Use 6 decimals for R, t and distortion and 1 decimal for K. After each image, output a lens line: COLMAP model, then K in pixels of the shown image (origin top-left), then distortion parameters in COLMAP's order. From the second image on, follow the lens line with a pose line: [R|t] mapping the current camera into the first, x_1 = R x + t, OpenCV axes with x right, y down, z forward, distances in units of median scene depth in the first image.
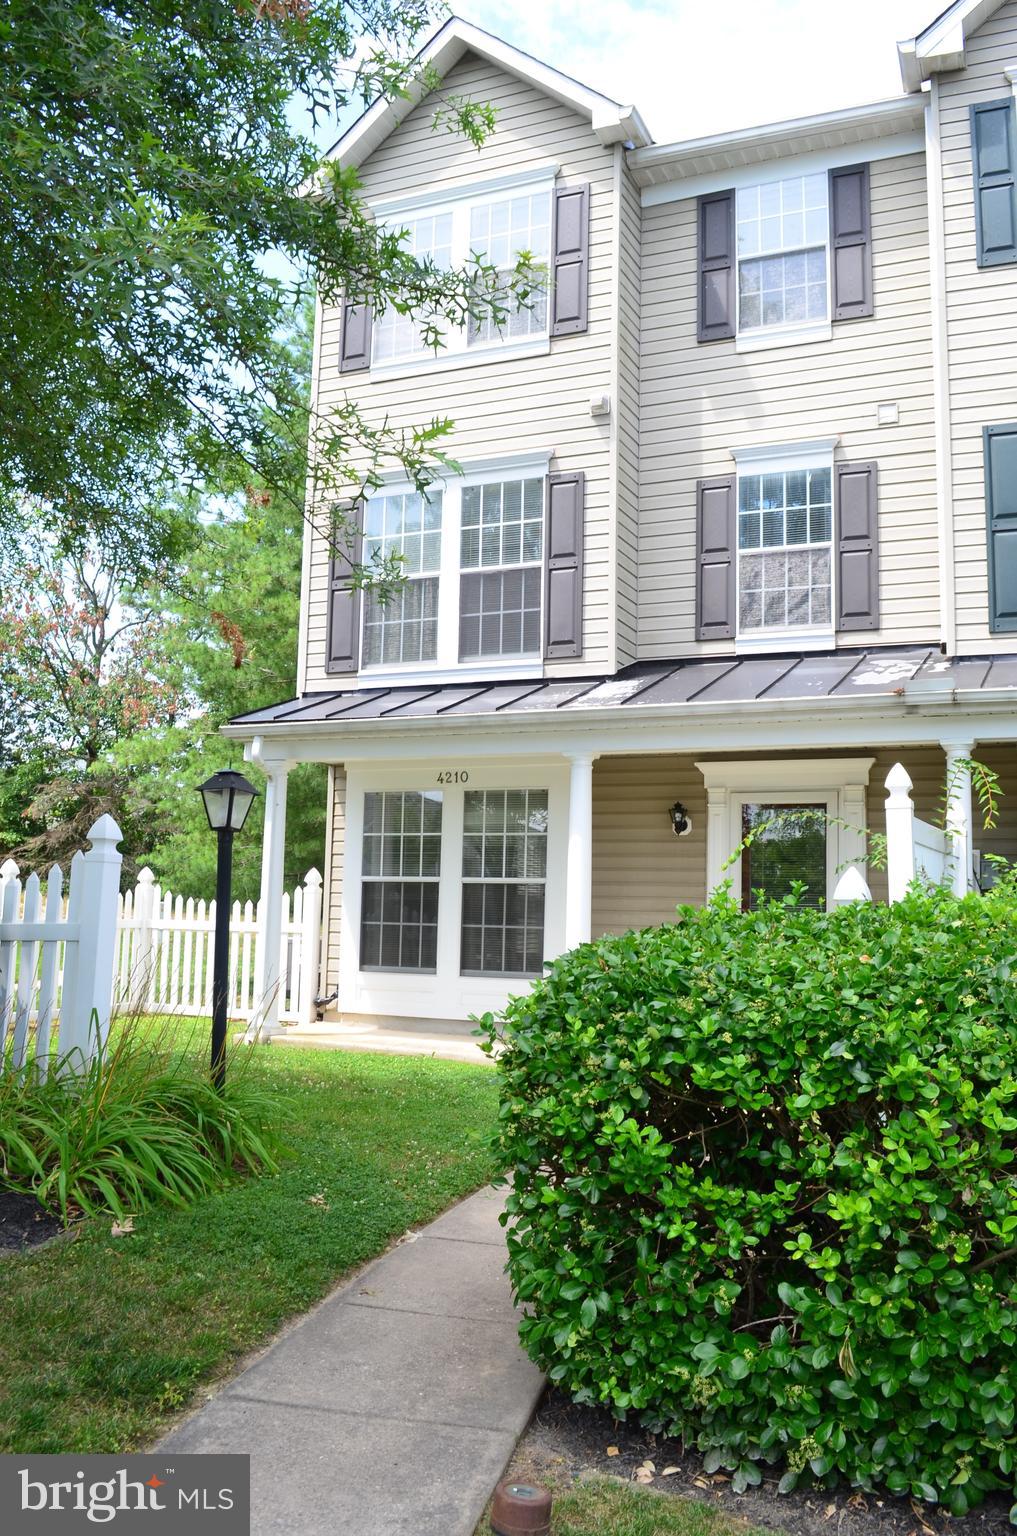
lens RADIAL K [[1234.2, 0, 663.2], [0, 1234.2, 756.9], [0, 0, 1]] dist [-0.066723, 0.000778]
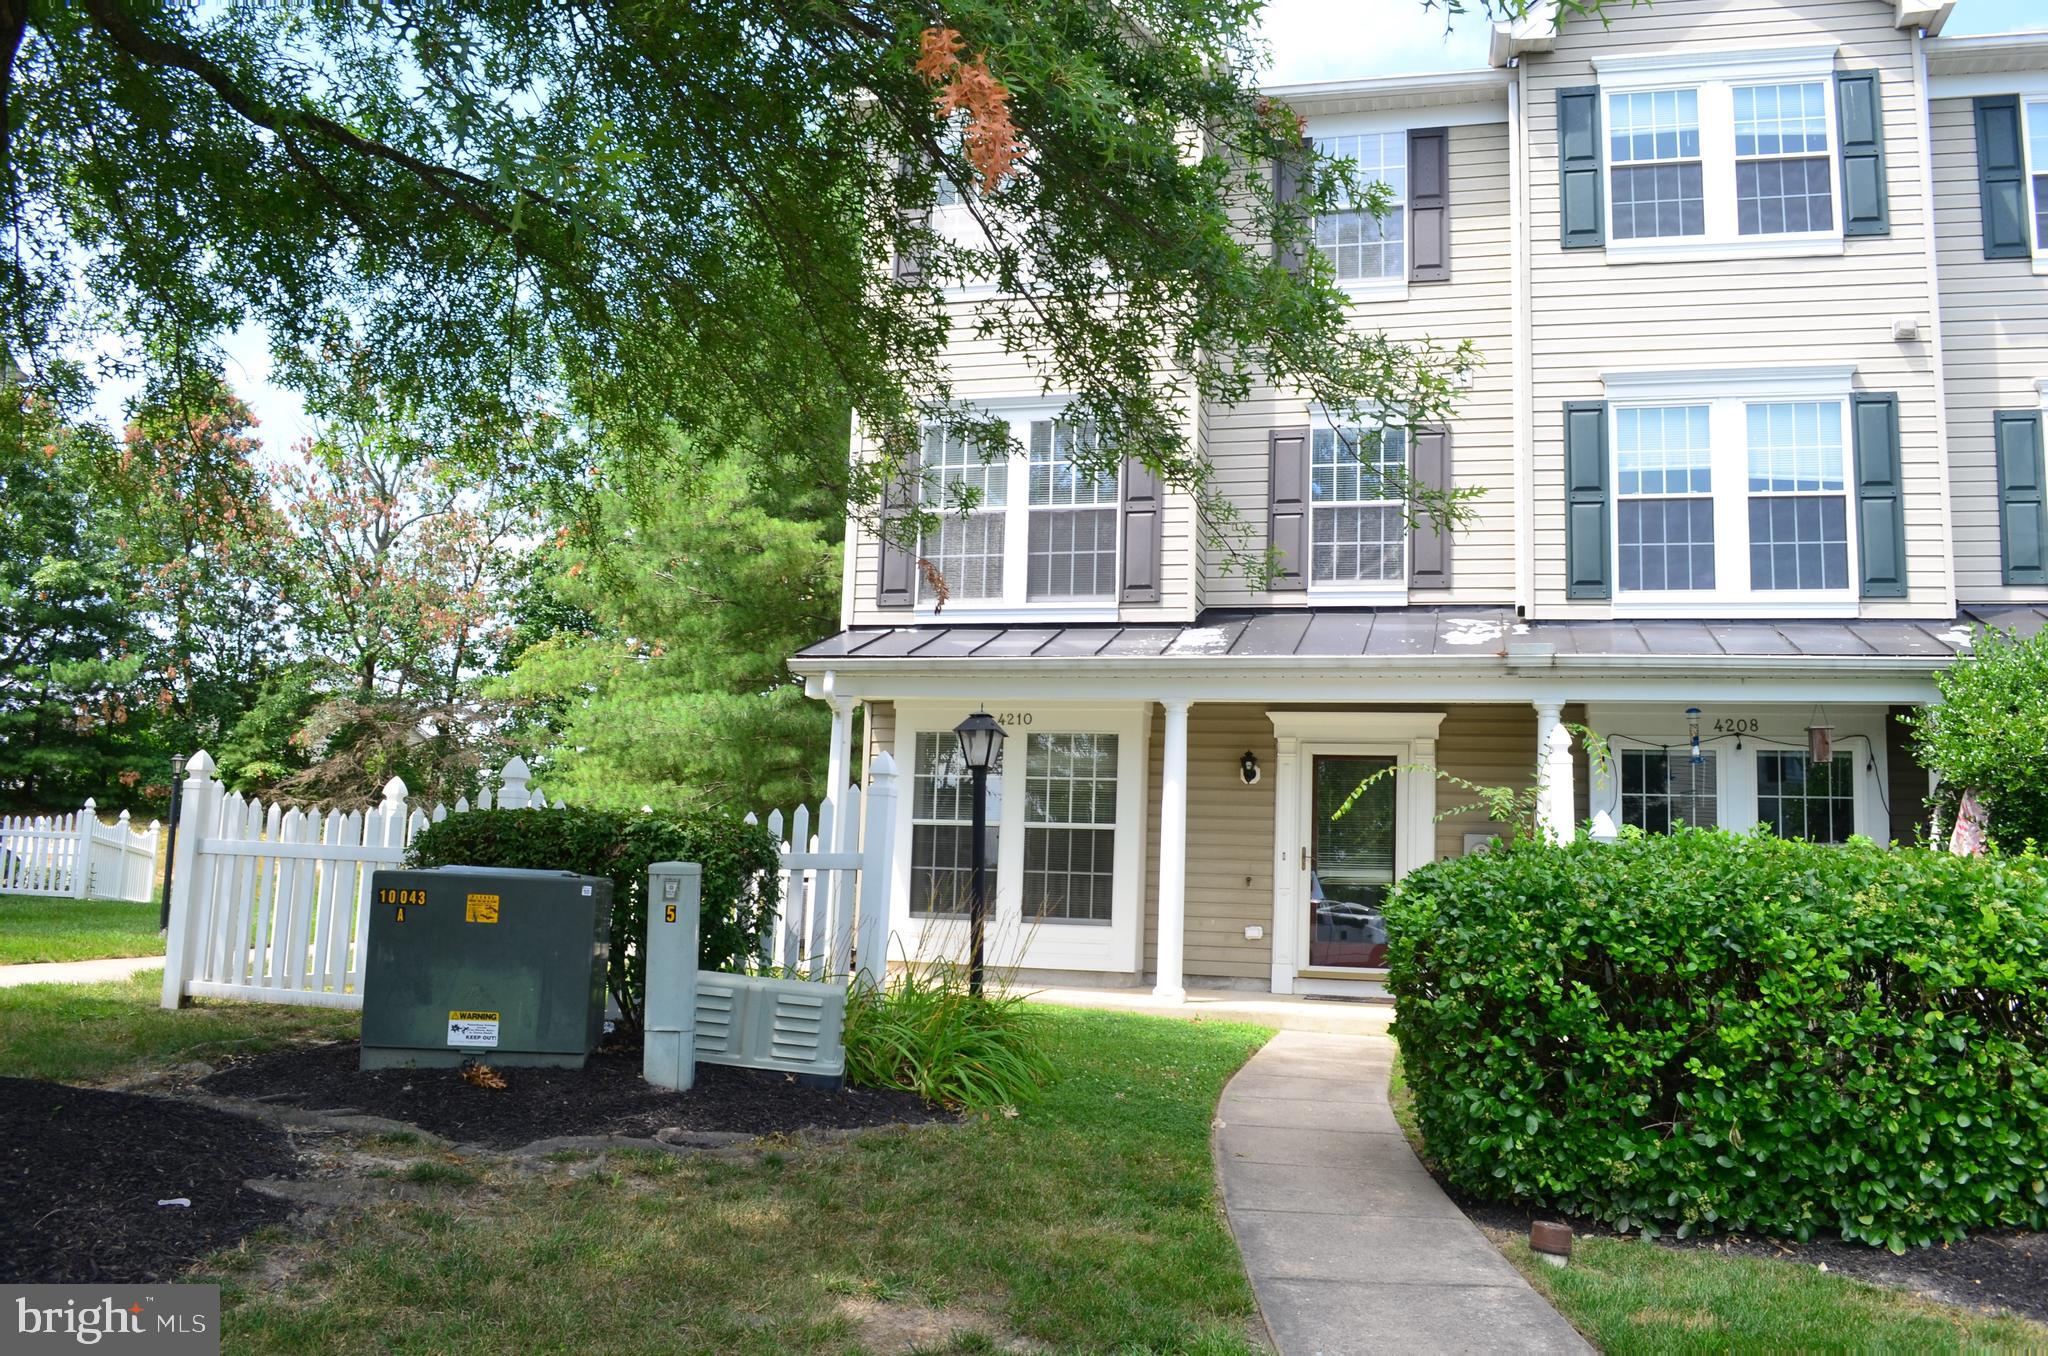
lens RADIAL K [[1645.6, 0, 1024.0], [0, 1645.6, 678.0], [0, 0, 1]] dist [-0.066723, 0.000778]
pose [[0.988762, 0.032785, 0.145858, -0.372485], [-0.032172, 0.999461, -0.006561, -0.007956], [-0.145995, 0.001795, 0.989284, -0.302623]]
